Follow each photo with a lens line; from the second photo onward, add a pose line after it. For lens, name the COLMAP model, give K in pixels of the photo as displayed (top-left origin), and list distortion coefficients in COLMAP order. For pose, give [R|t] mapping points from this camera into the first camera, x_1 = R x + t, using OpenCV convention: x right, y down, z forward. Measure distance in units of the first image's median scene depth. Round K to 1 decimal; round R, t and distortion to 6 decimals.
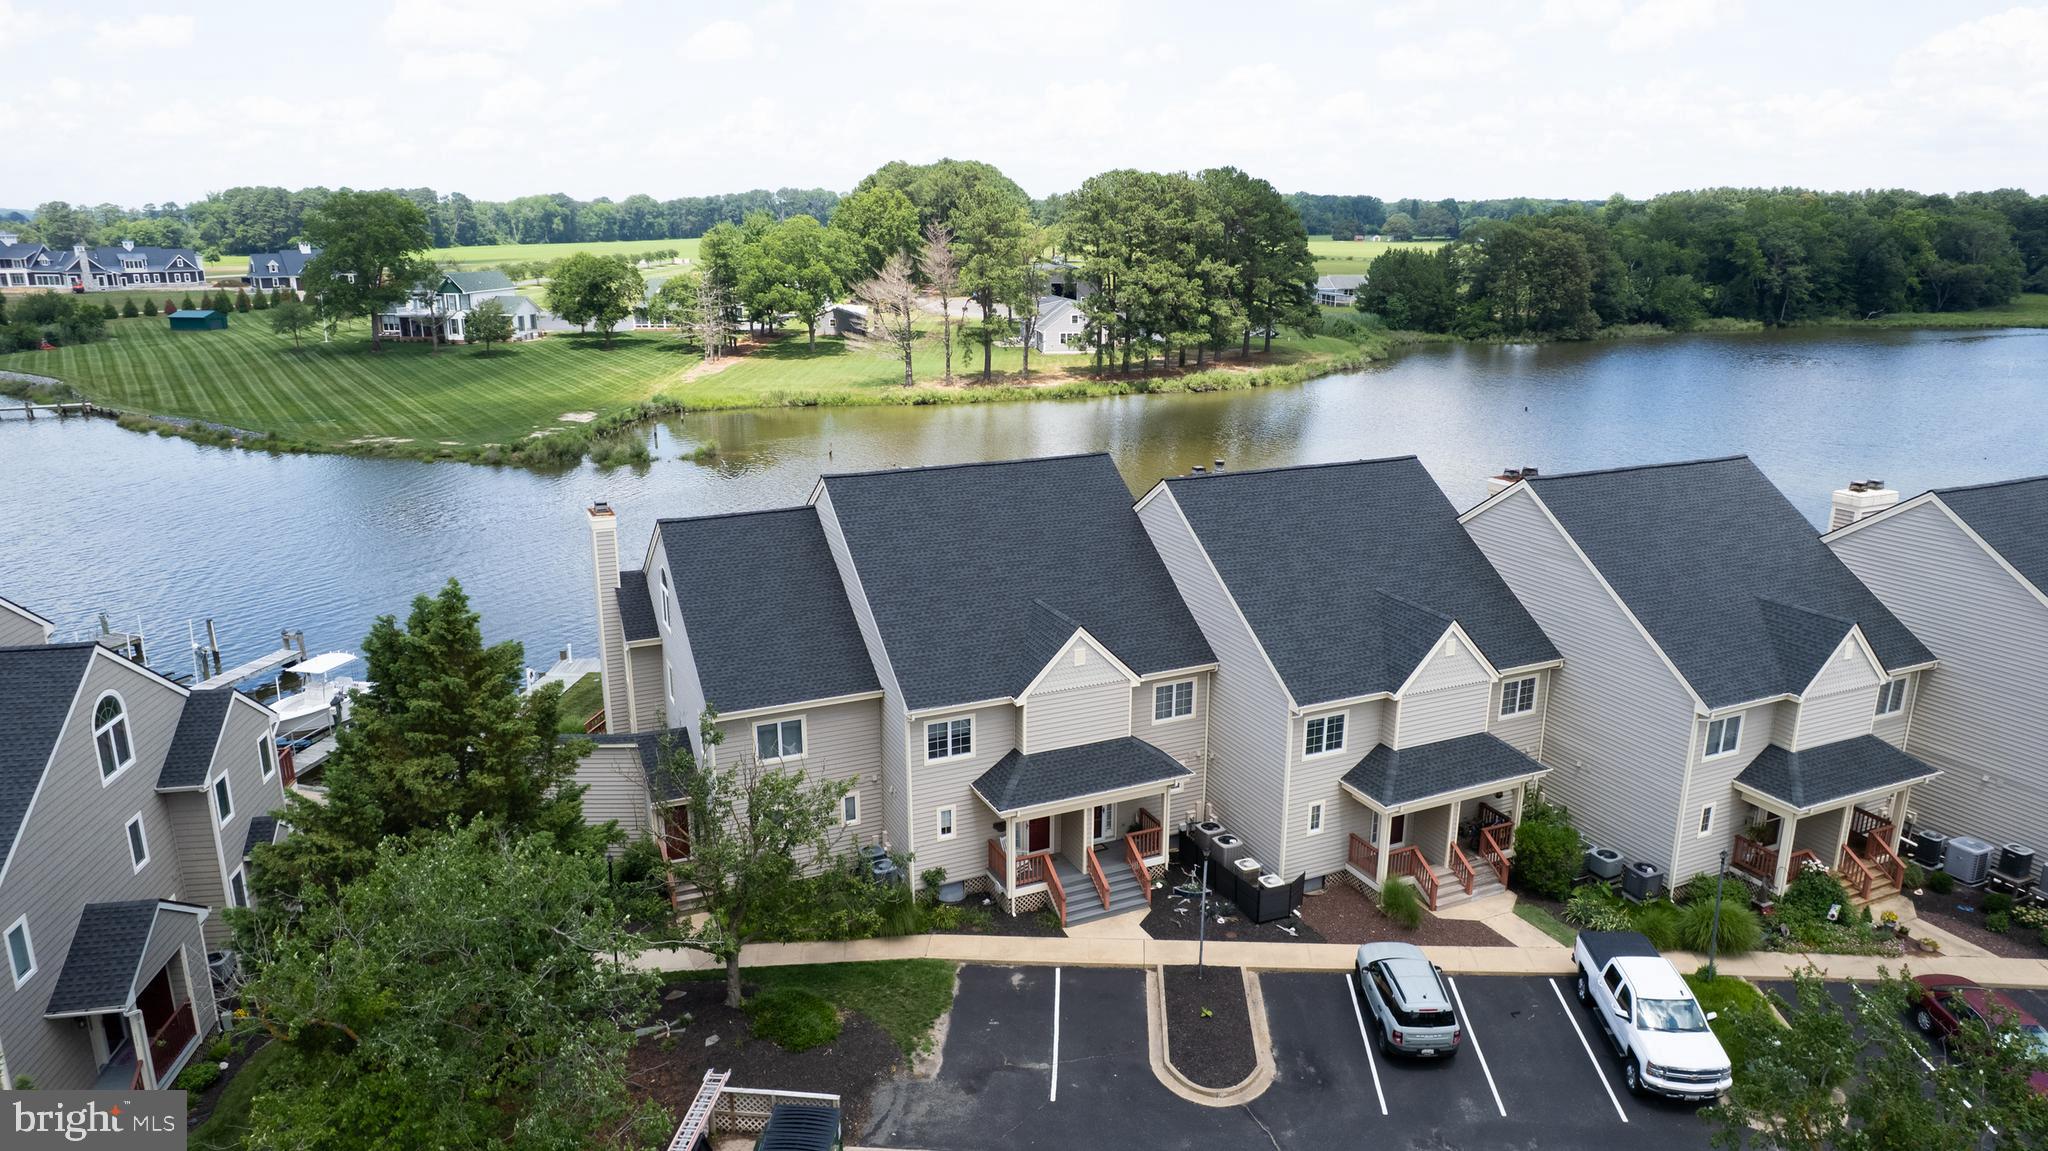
lens RADIAL K [[1326.6, 0, 1034.3], [0, 1326.6, 564.5], [0, 0, 1]] dist [-0.066803, 0.069920]
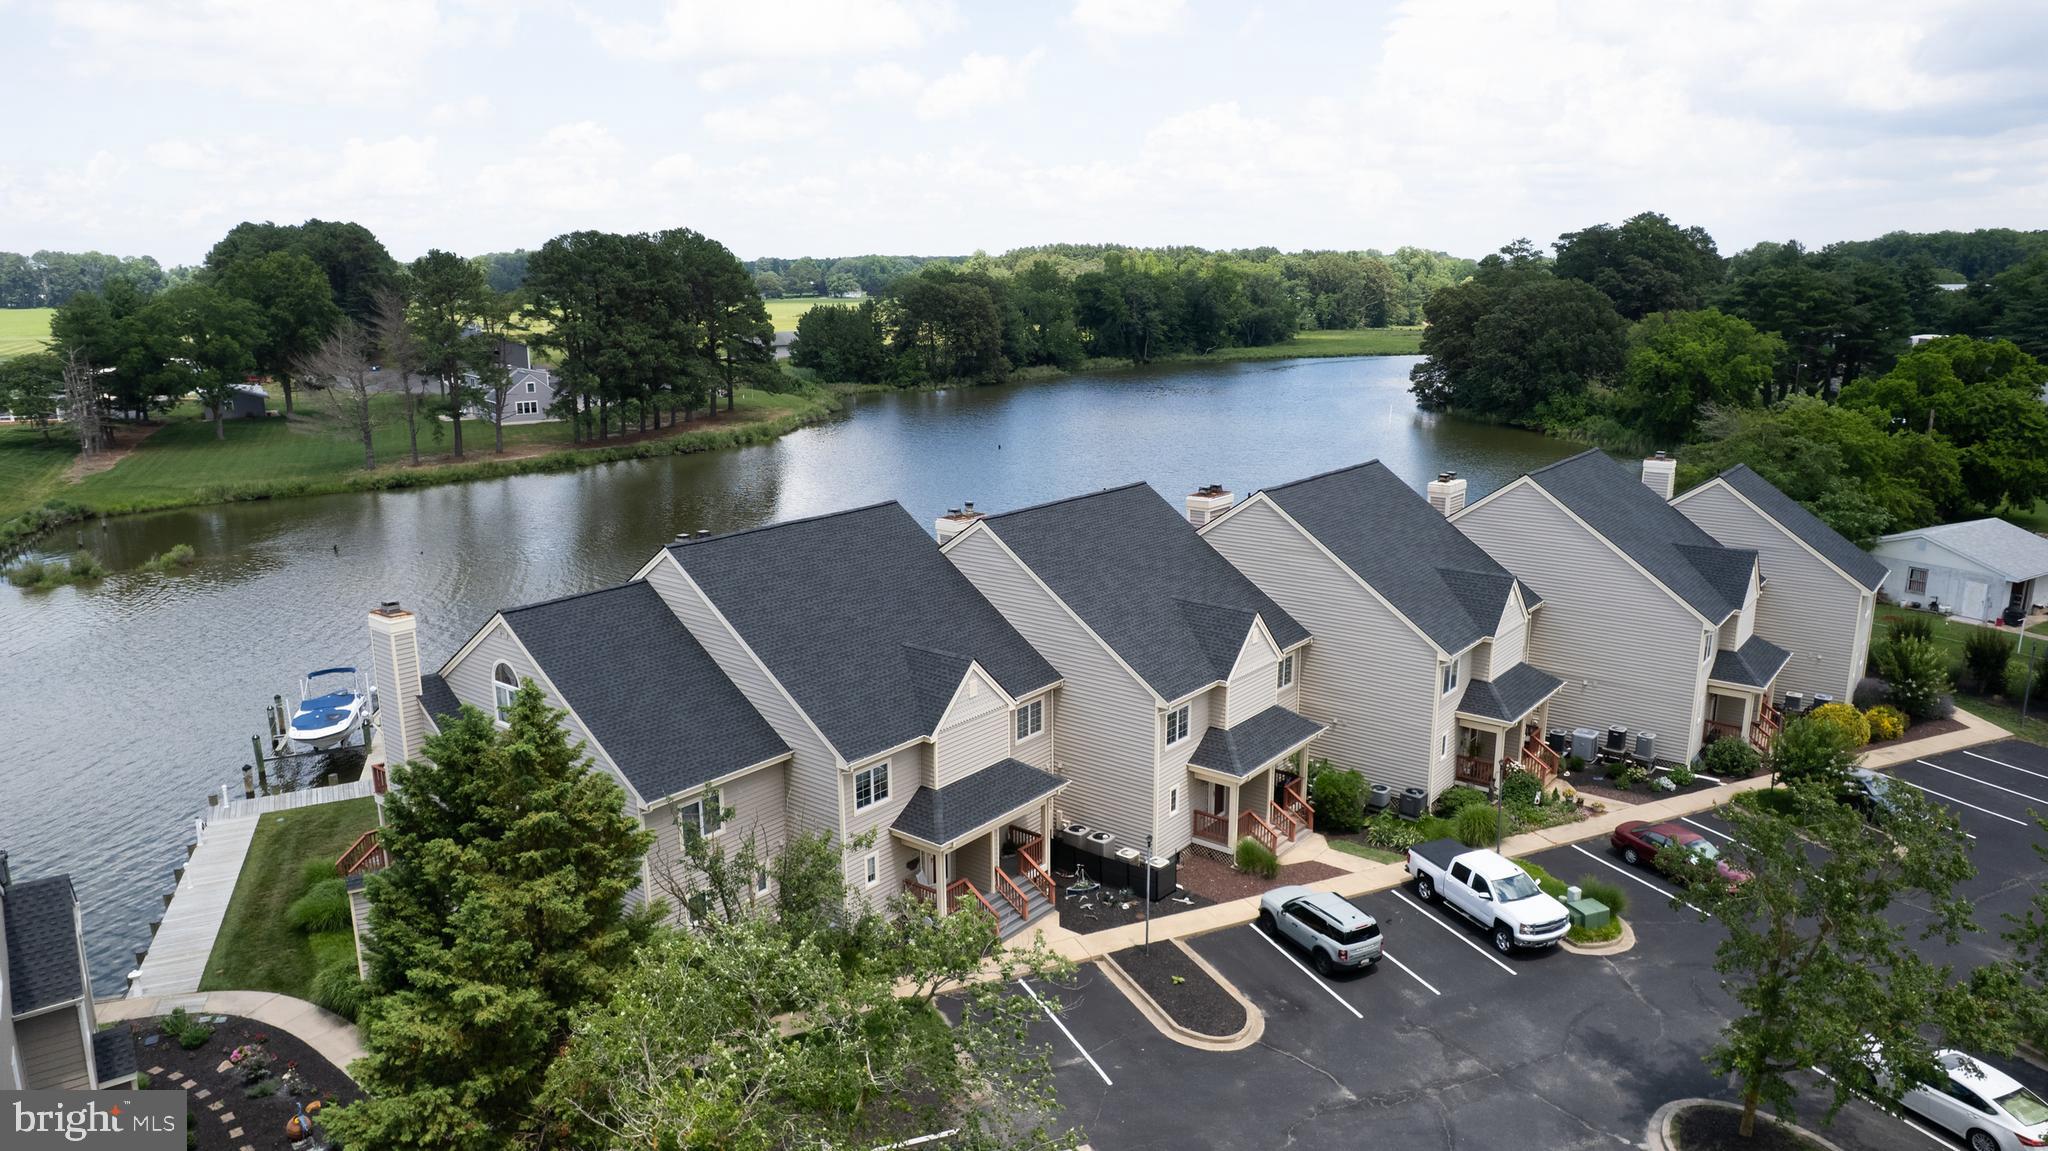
lens RADIAL K [[1326.6, 0, 1034.3], [0, 1326.6, 564.5], [0, 0, 1]] dist [-0.066803, 0.069920]
pose [[0.894512, -0.103958, 0.434788, -0.313749], [0.122392, 0.992376, -0.014526, -0.006234], [-0.429962, 0.066208, 0.900416, 0.014255]]
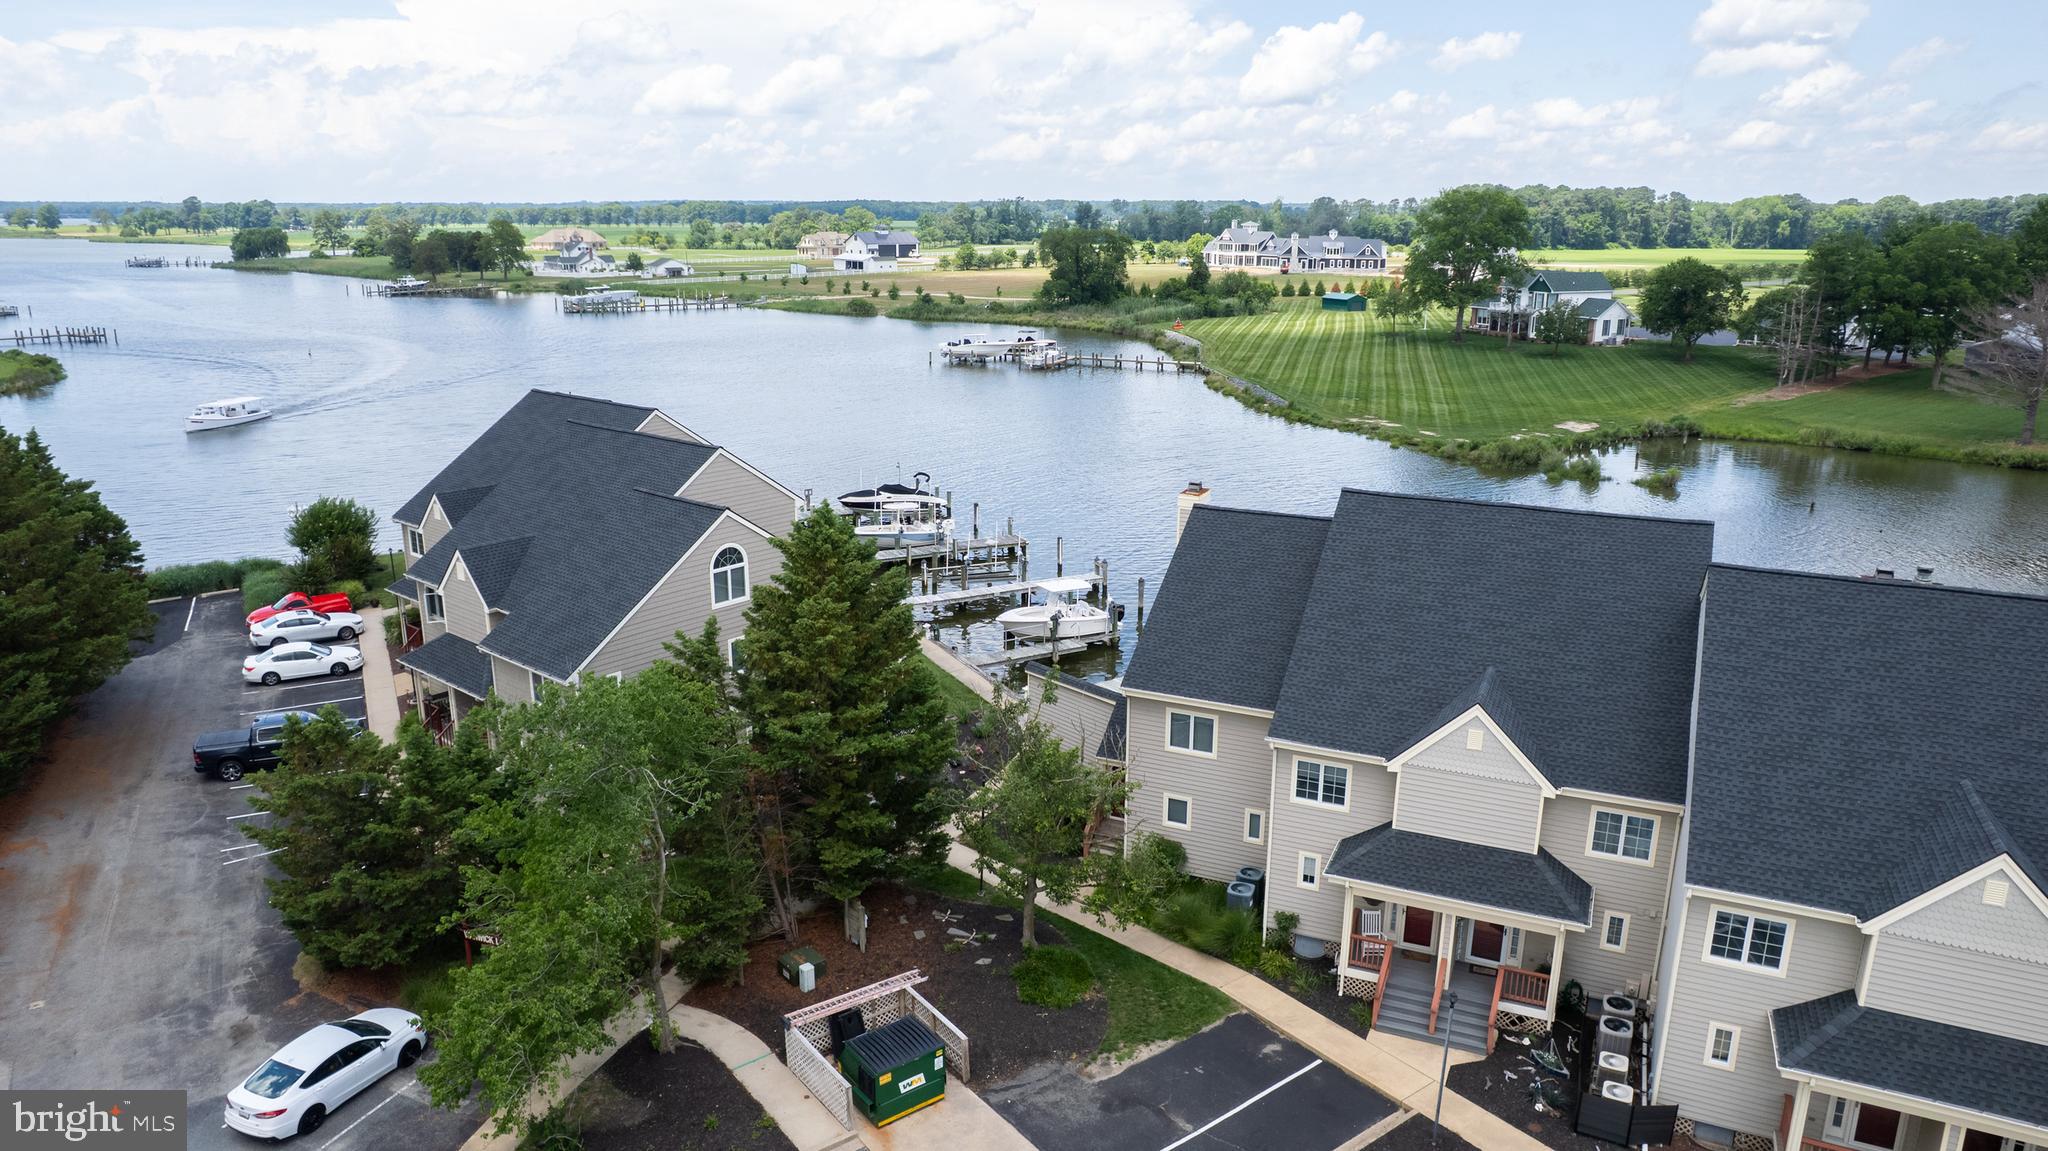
lens RADIAL K [[1362.0, 0, 1024.0], [0, 1362.0, 575.5], [0, 0, 1]] dist [-0.080370, 0.083196]
pose [[0.657043, 0.204491, -0.725588, 0.378909], [-0.202983, 0.974948, 0.090960, -0.044391], [0.726012, 0.087518, 0.682091, 0.160624]]
